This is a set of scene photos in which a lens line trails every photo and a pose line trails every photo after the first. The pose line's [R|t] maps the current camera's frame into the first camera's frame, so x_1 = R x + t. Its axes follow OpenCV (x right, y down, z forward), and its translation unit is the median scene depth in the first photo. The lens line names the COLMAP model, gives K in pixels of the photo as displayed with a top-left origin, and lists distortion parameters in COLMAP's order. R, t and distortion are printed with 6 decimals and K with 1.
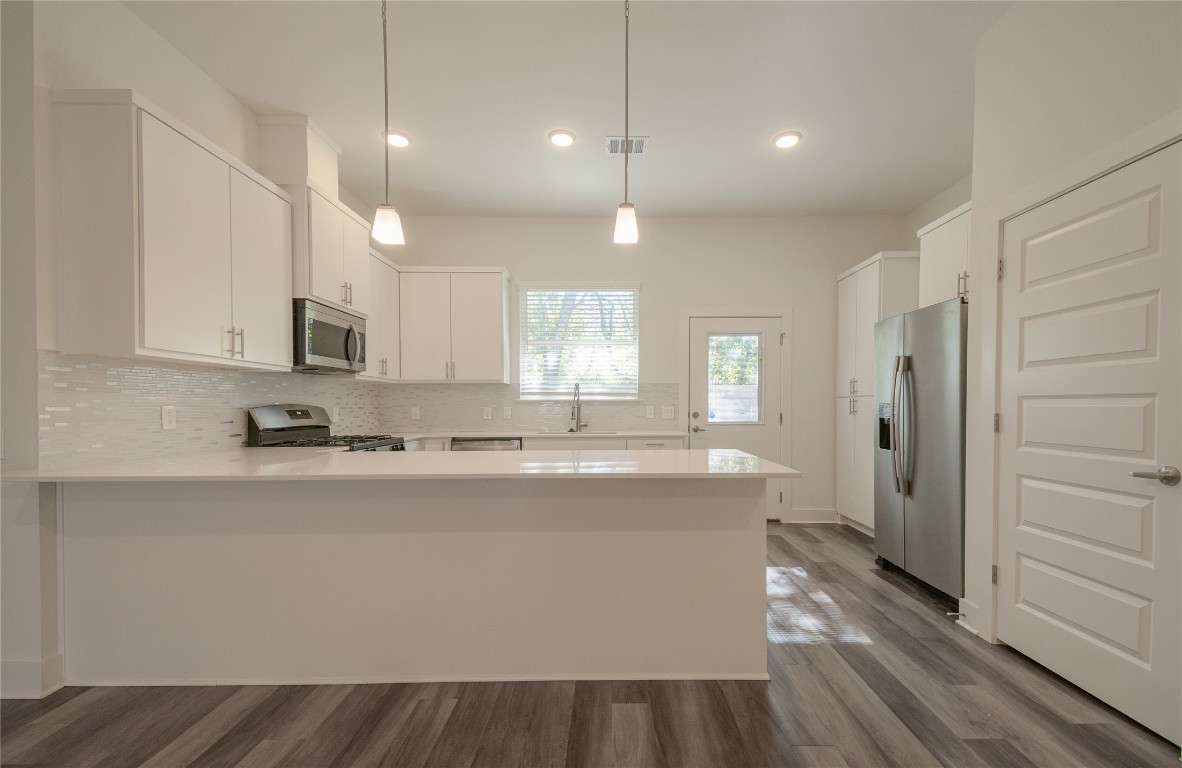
lens RADIAL K [[511.9, 0, 616.6], [0, 511.9, 414.2], [0, 0, 1]] dist [0.043053, -0.018327]
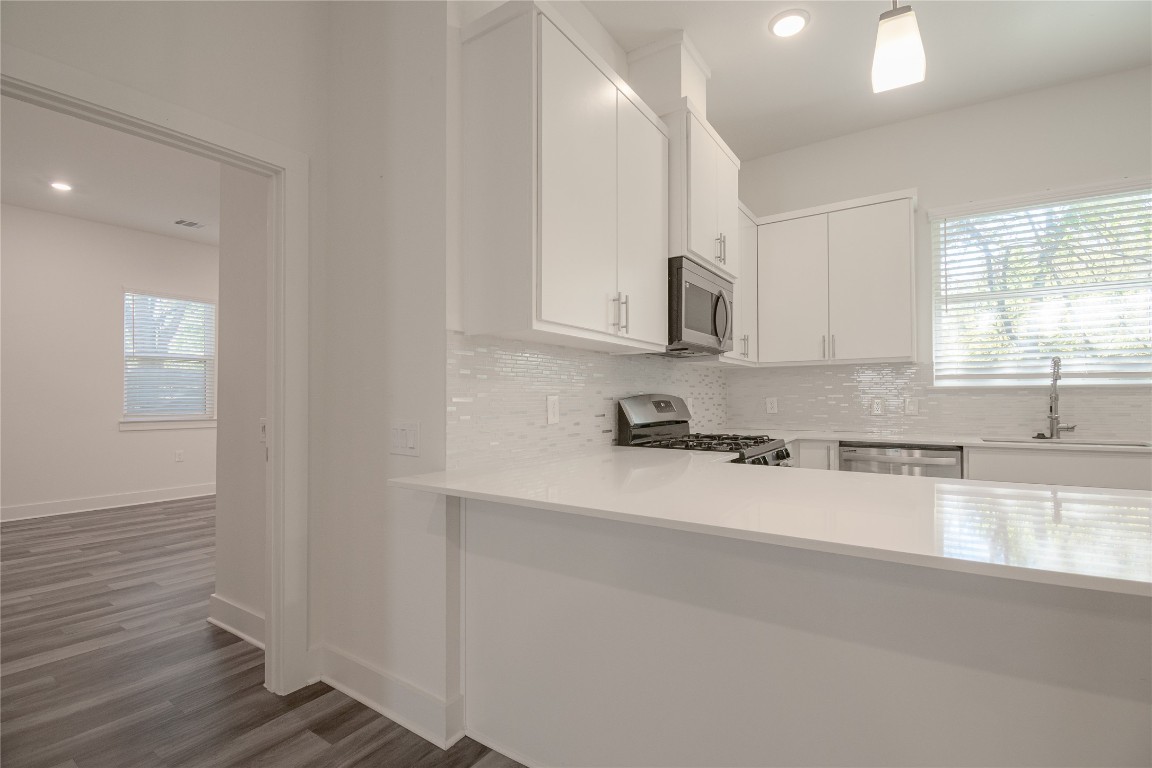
lens RADIAL K [[525.9, 0, 565.2], [0, 525.9, 399.9], [0, 0, 1]] dist [0.023905, -0.024359]
pose [[0.817508, 0.003579, -0.575906, -0.272490], [-0.008560, 0.999946, -0.005937, -0.003689], [0.575854, 0.009783, 0.817494, 0.248242]]
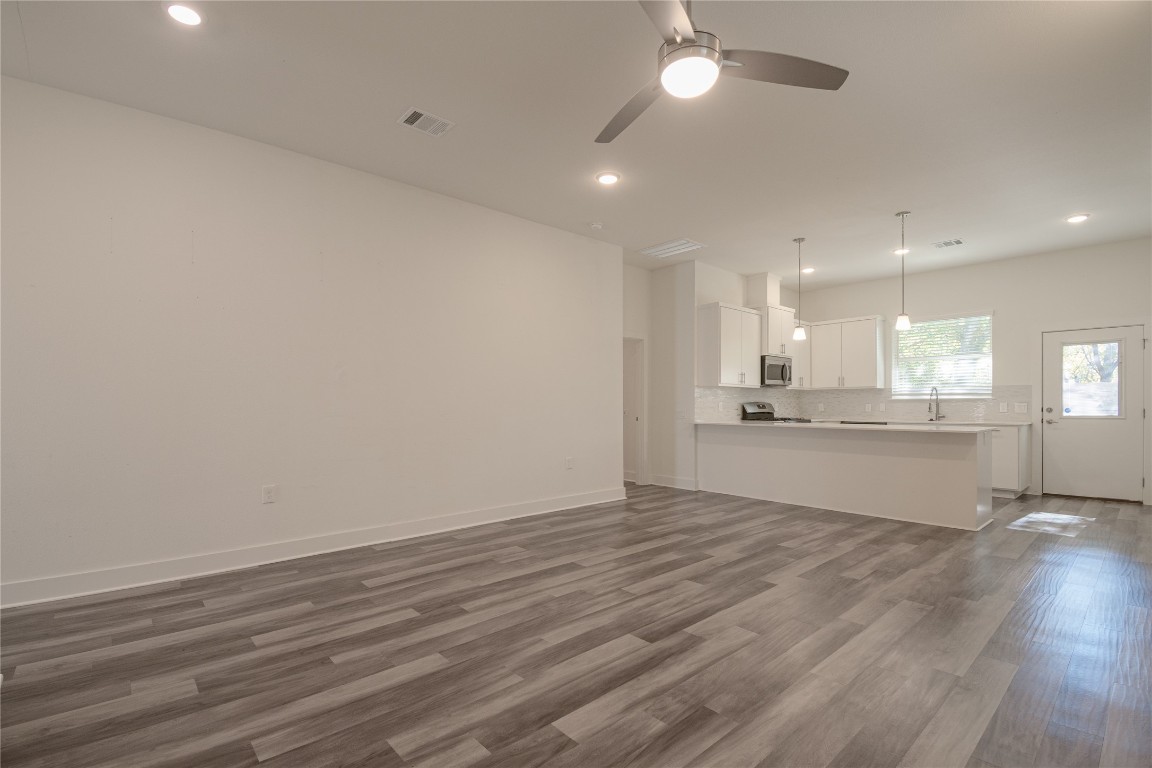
lens RADIAL K [[525.9, 0, 565.2], [0, 525.9, 399.9], [0, 0, 1]] dist [0.023905, -0.024359]
pose [[0.651199, -0.005667, -0.758886, 0.534090], [-0.013460, 0.999729, -0.019015, 0.025488], [0.758788, 0.022597, 0.650946, -1.072786]]
